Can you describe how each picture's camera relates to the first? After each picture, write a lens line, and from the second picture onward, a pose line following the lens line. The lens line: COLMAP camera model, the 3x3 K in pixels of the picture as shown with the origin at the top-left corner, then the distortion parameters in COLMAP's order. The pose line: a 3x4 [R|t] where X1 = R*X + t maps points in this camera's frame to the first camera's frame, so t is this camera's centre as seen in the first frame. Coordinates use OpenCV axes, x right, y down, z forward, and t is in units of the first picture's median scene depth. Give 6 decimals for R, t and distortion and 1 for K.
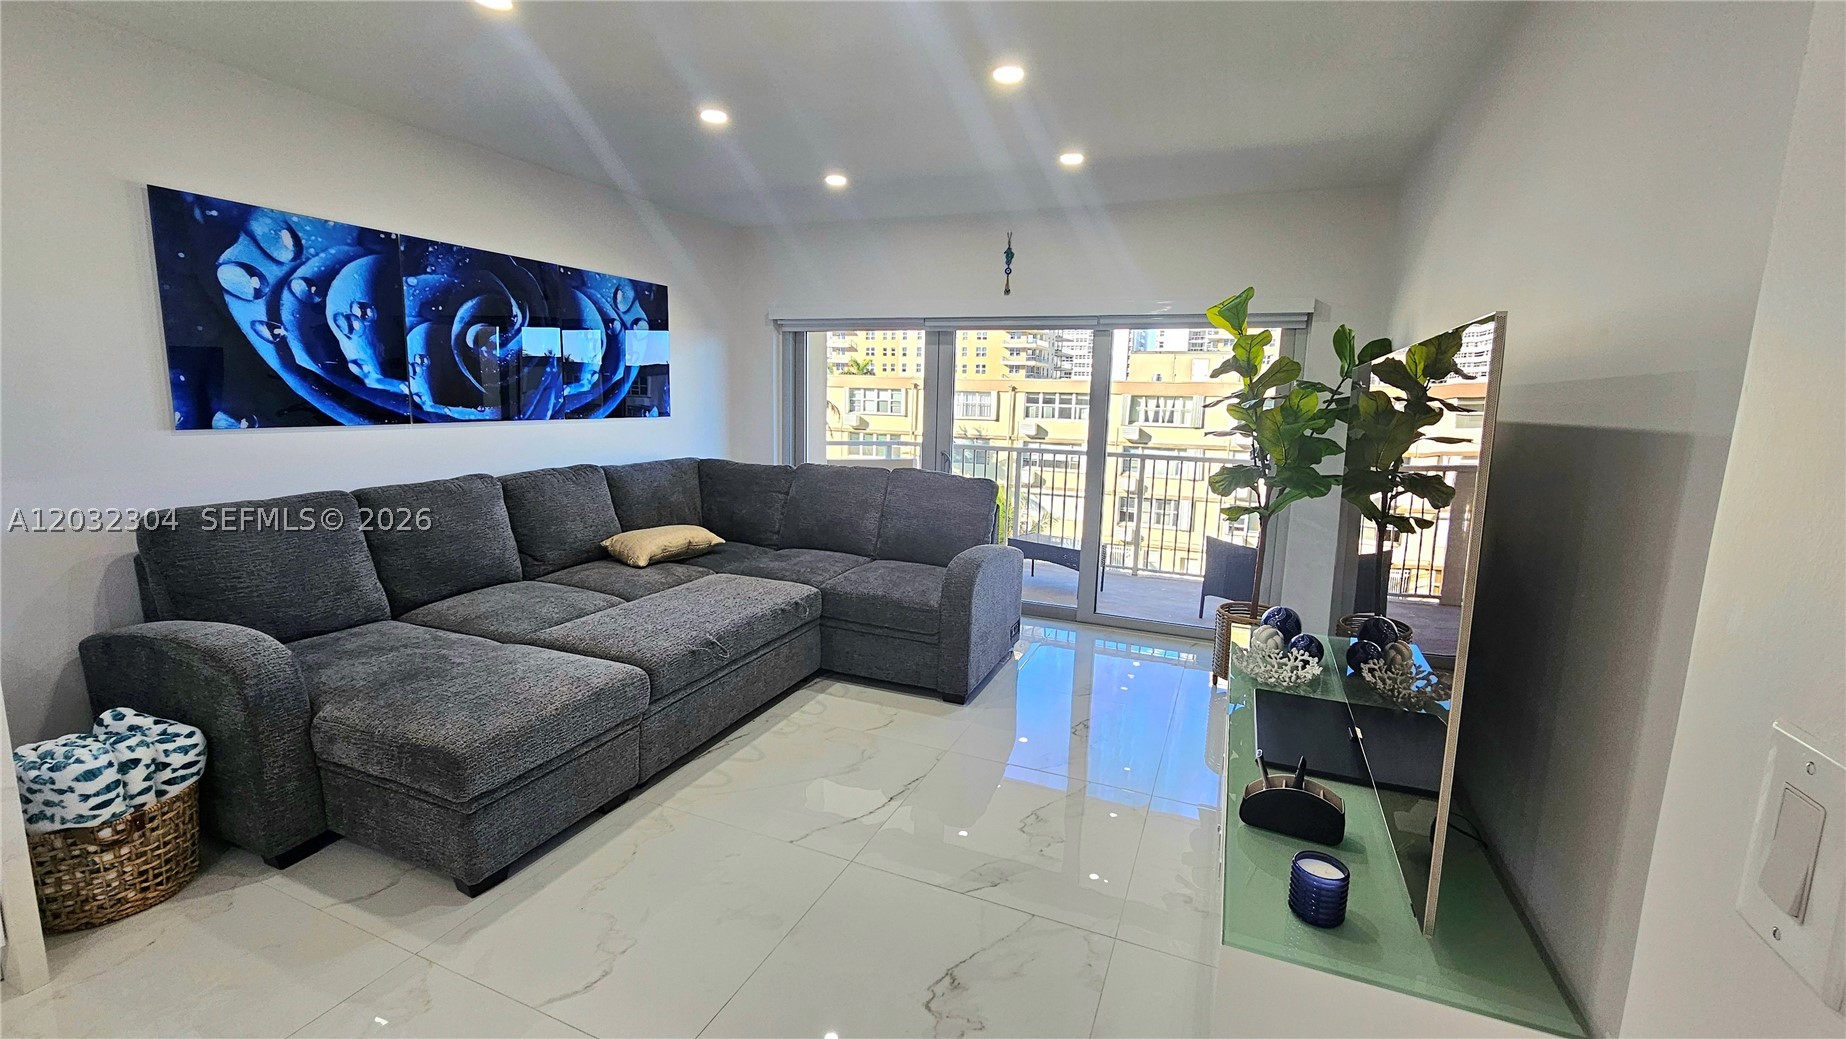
lens RADIAL K [[754.2, 0, 939.2], [0, 754.2, 508.8], [0, 0, 1]] dist [-0.001237, -0.001988]
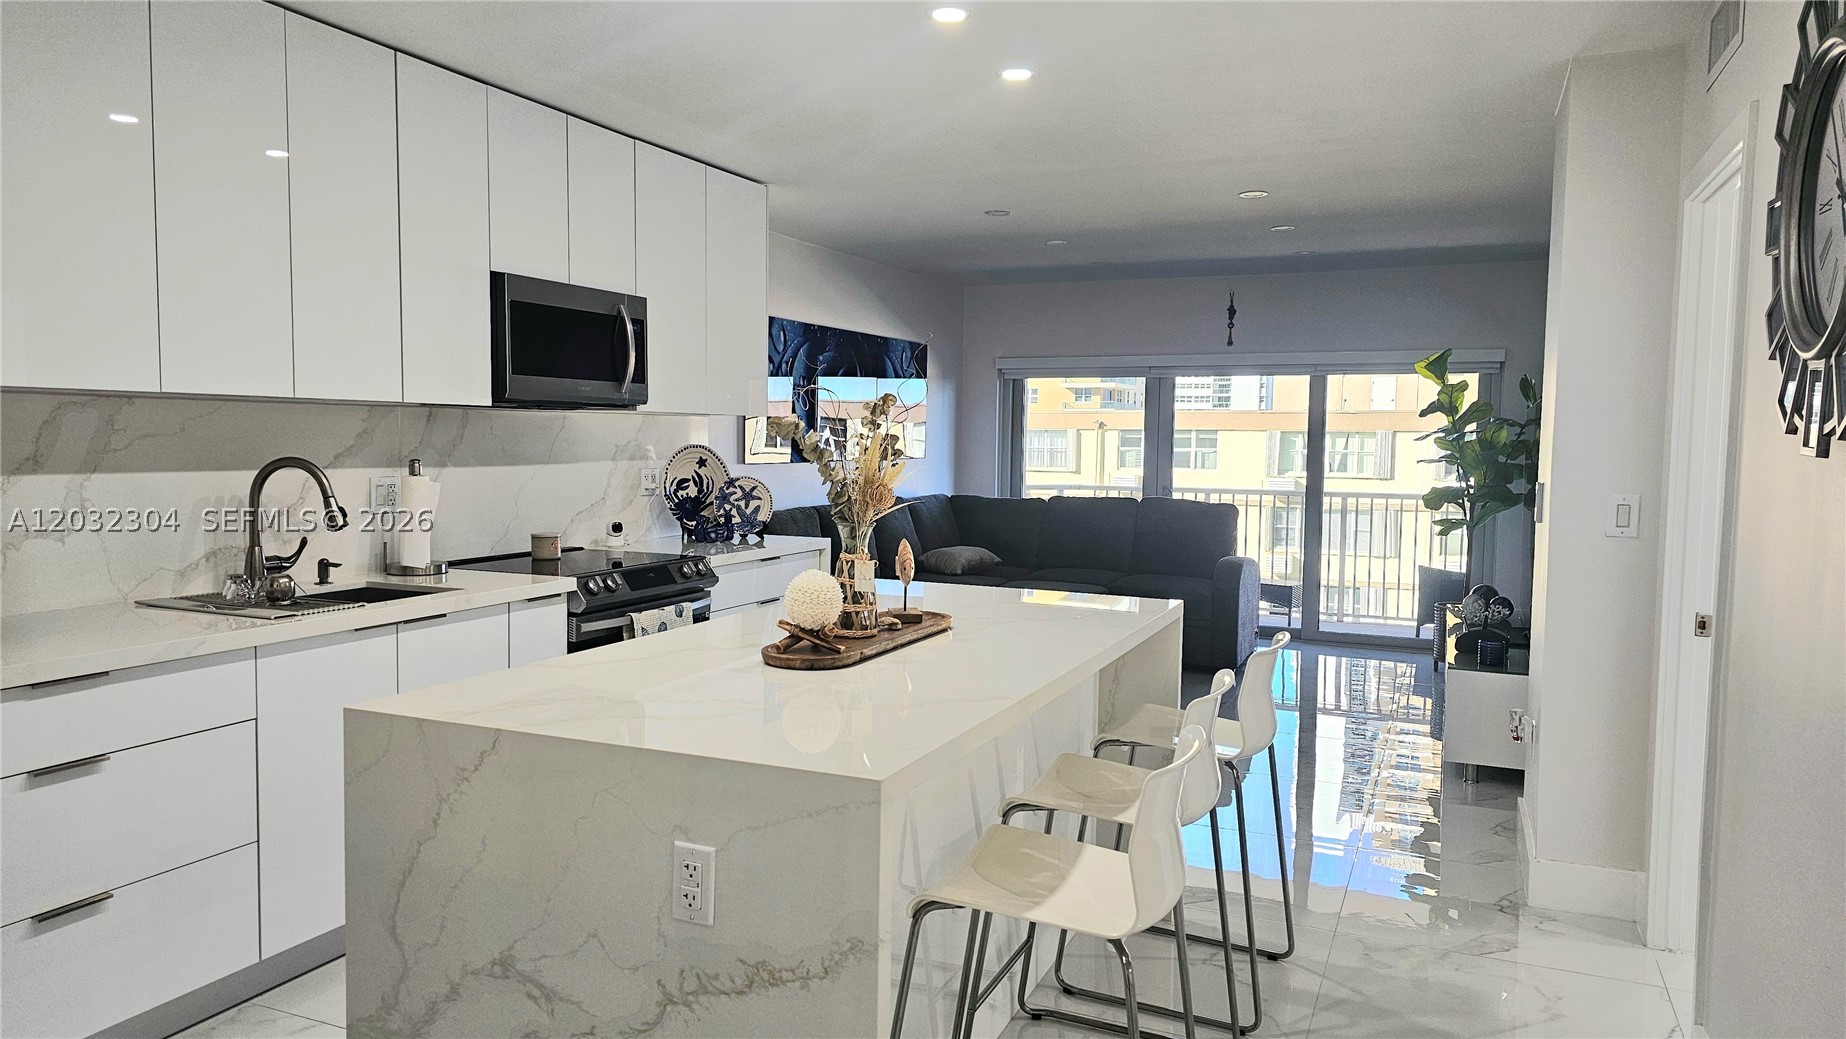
lens RADIAL K [[1233.8, 0, 912.0], [0, 1233.8, 515.9], [0, 0, 1]] dist [0.055295, -0.044517]
pose [[0.999409, -0.014075, -0.031368, -0.356554], [0.011325, 0.996215, -0.086180, 0.134543], [0.032462, 0.085774, 0.995786, -0.907146]]
